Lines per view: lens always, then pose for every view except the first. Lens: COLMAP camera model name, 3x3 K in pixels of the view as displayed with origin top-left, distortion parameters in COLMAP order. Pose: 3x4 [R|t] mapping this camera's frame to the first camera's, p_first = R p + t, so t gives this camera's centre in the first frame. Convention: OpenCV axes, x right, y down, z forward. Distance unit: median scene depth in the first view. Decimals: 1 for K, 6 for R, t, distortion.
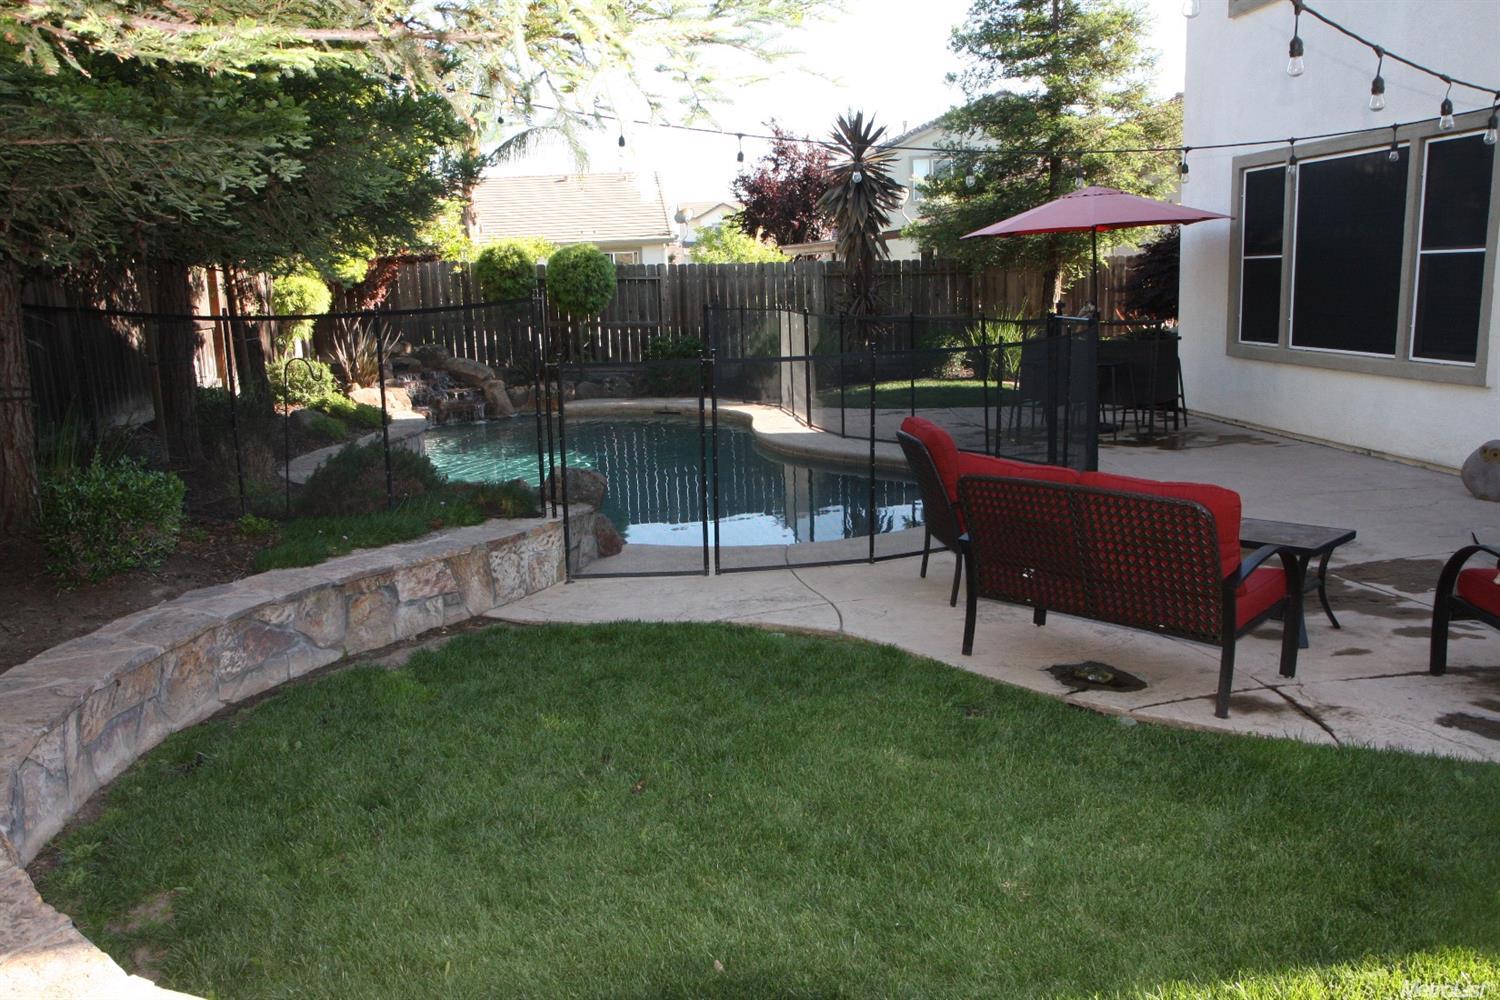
lens RADIAL K [[1197.6, 0, 750.0], [0, 1197.6, 500.0], [0, 0, 1]] dist [-0.074355, 0.042854]
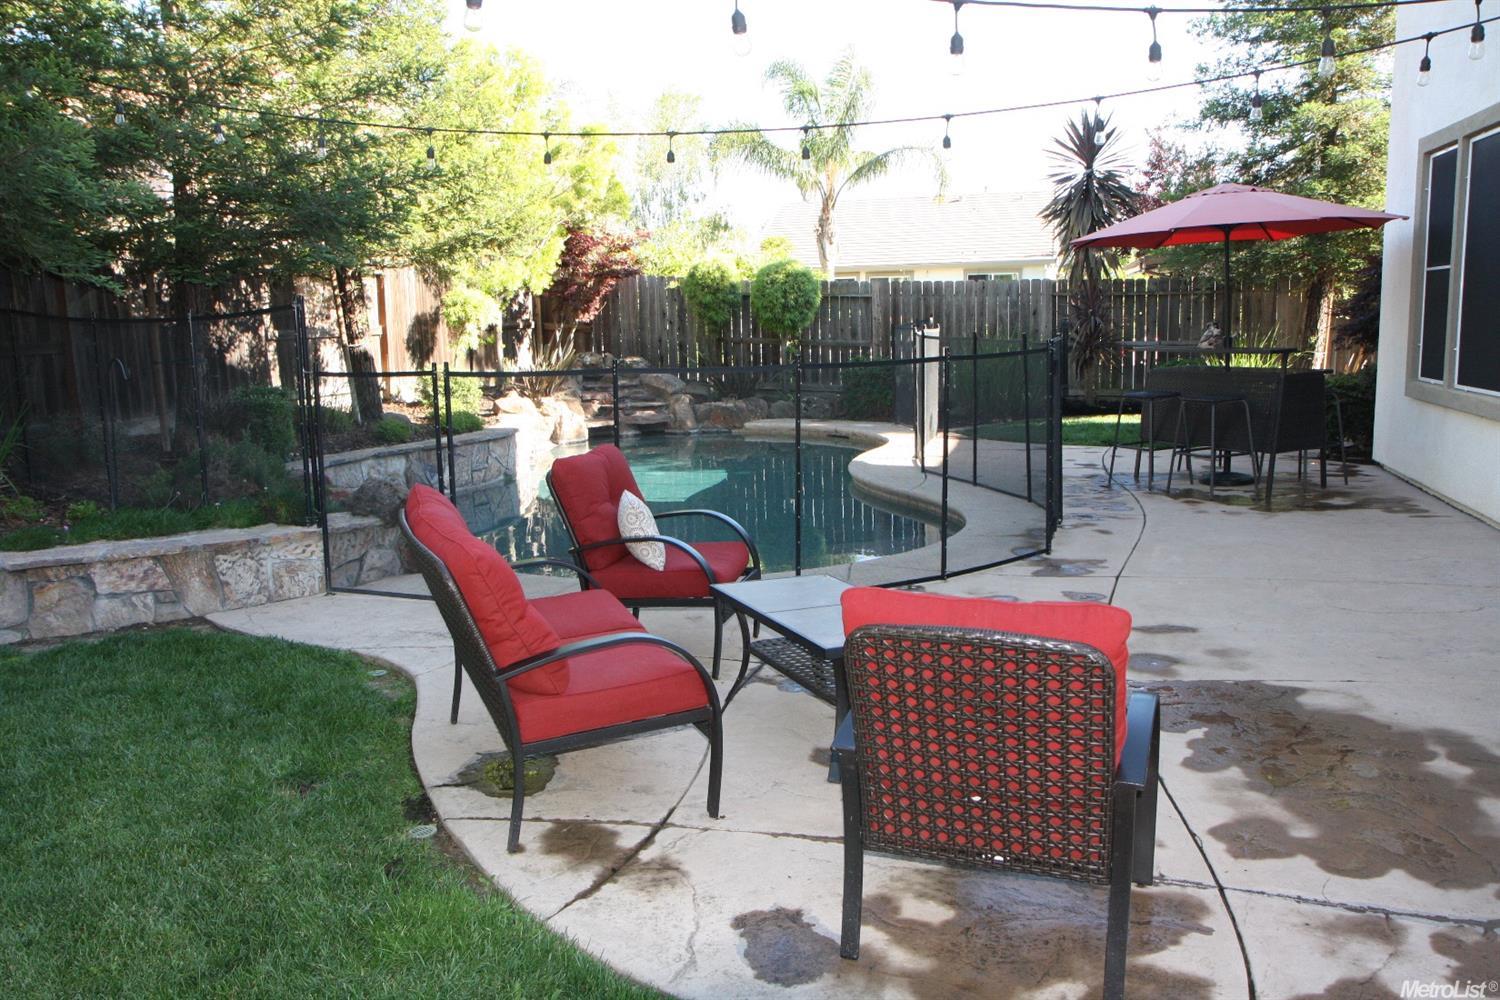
lens RADIAL K [[1197.6, 0, 750.0], [0, 1197.6, 500.0], [0, 0, 1]] dist [-0.074355, 0.042854]
pose [[0.921122, 0.071078, -0.382730, 0.554389], [-0.078319, 0.996923, -0.003348, -0.033405], [0.381314, 0.033059, 0.923854, 0.237522]]
